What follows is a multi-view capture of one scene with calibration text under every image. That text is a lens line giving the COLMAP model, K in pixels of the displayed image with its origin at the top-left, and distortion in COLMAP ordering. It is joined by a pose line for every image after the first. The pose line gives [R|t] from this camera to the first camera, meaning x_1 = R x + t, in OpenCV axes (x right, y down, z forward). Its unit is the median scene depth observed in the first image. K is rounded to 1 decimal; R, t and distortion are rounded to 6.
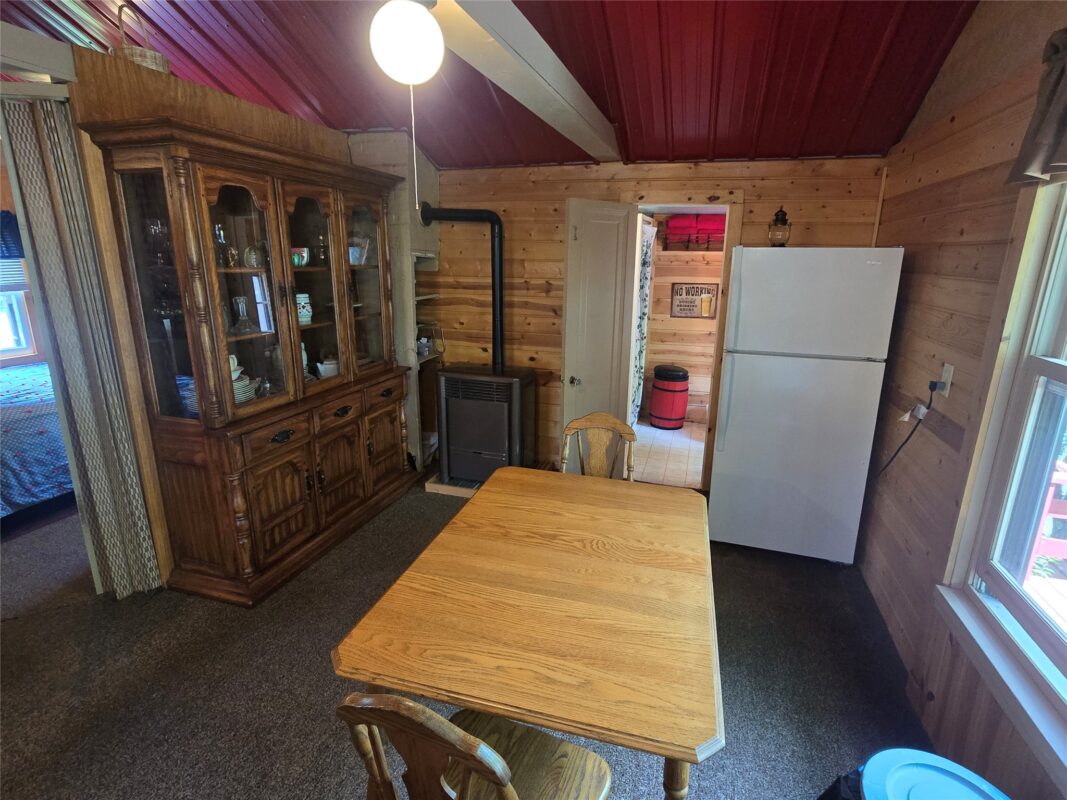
lens RADIAL K [[533.0, 0, 544.9], [0, 533.0, 391.3], [0, 0, 1]] dist [-0.004392, 0.001316]
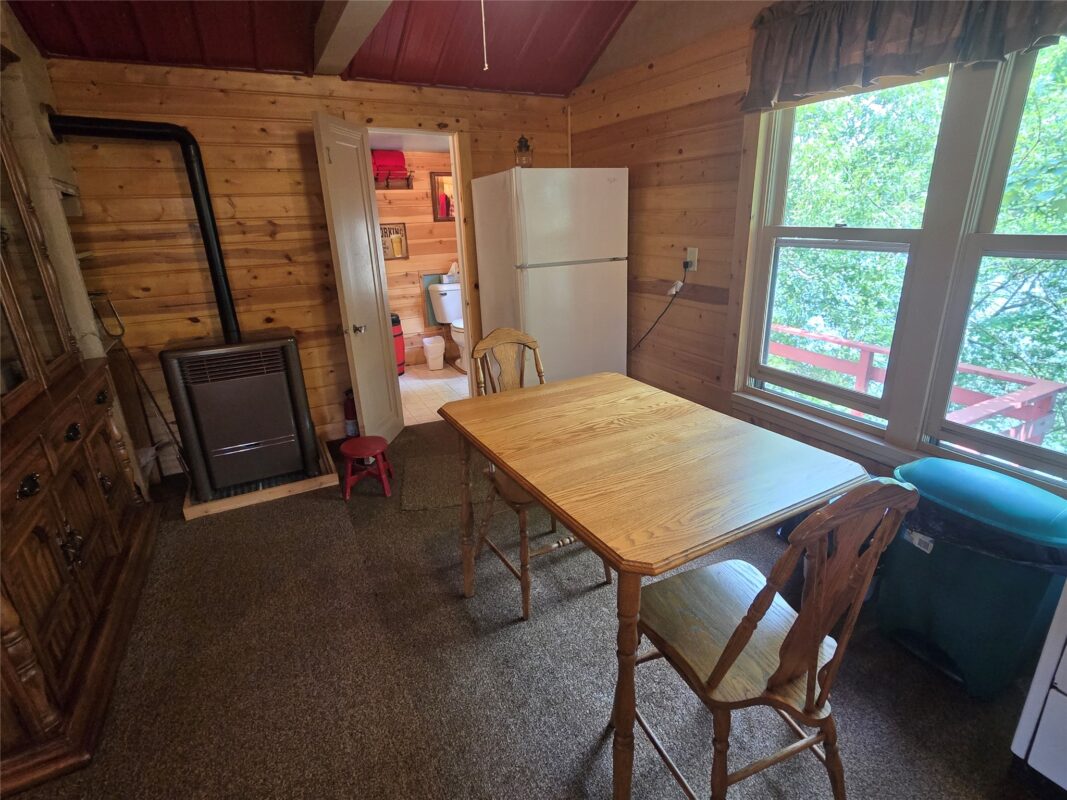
lens RADIAL K [[533.0, 0, 545.6], [0, 533.0, 391.7], [0, 0, 1]] dist [-0.004392, 0.001316]
pose [[0.710001, -0.259275, 0.654732, -0.313431], [0.212586, 0.965291, 0.151726, 0.012340], [-0.671346, 0.031461, 0.740476, 0.127985]]
